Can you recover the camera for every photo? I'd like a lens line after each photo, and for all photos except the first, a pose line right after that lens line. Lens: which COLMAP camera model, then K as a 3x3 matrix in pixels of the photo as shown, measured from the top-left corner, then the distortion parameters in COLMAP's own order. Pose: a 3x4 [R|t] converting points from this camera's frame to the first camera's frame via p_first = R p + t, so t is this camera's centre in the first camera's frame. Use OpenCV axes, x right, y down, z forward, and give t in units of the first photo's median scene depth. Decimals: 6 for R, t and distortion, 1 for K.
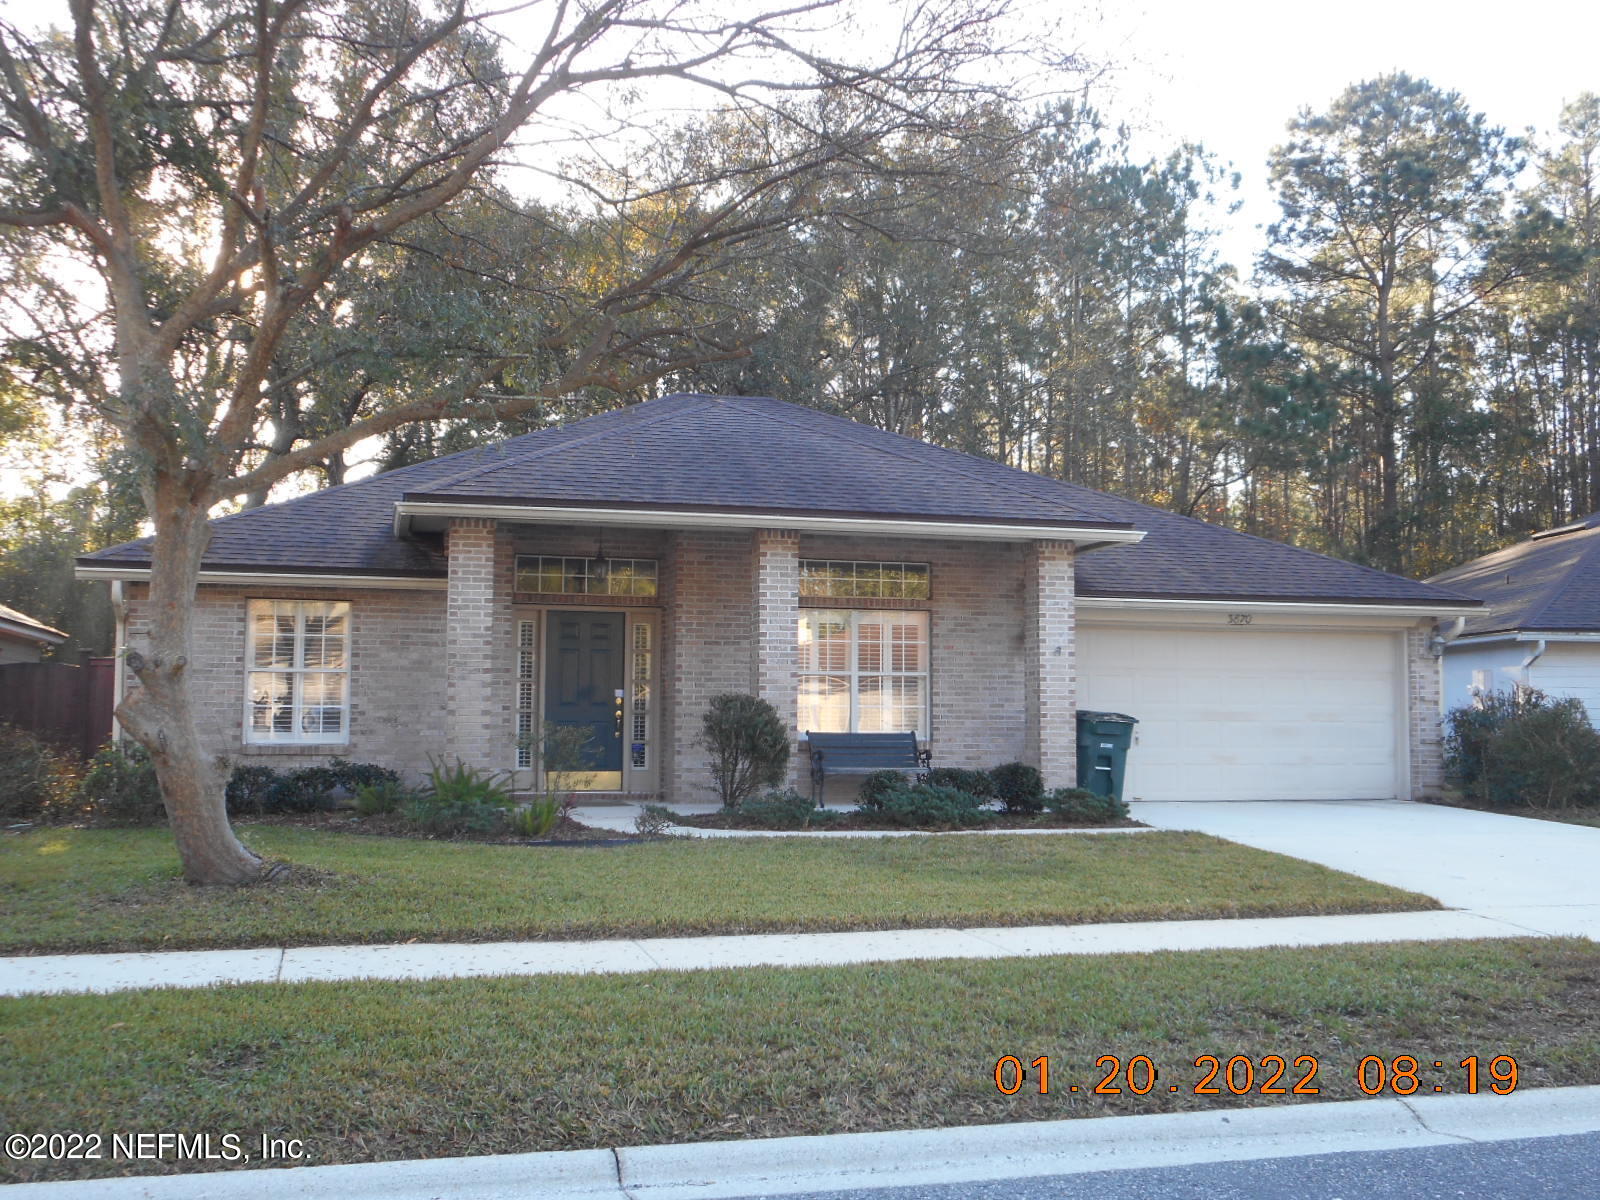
lens RADIAL K [[1551.6, 0, 800.0], [0, 1551.6, 600.0], [0, 0, 1]] dist [-0.021503, 0.000690]
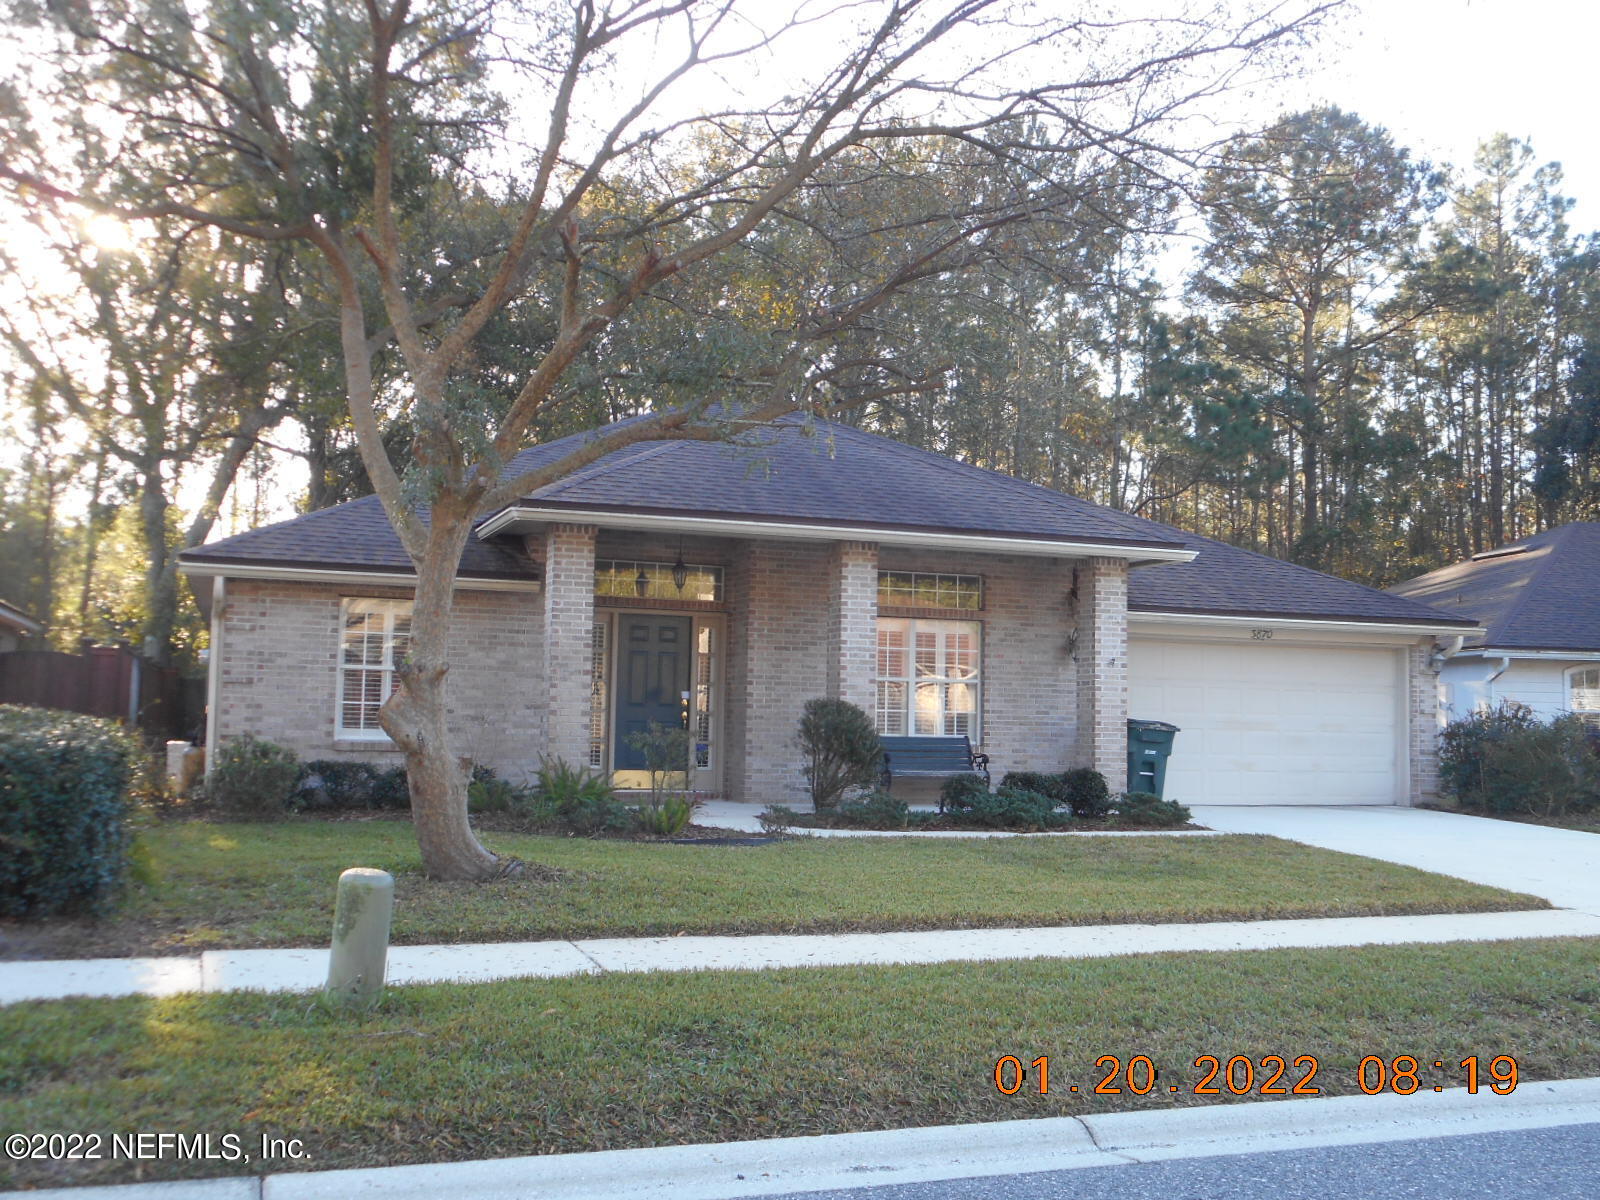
lens RADIAL K [[1551.6, 0, 800.0], [0, 1551.6, 600.0], [0, 0, 1]] dist [-0.021503, 0.000690]
pose [[0.996533, 0.021670, 0.080323, -0.123943], [-0.021881, 0.999759, 0.001743, -0.006395], [-0.080266, -0.003495, 0.996767, -0.033247]]
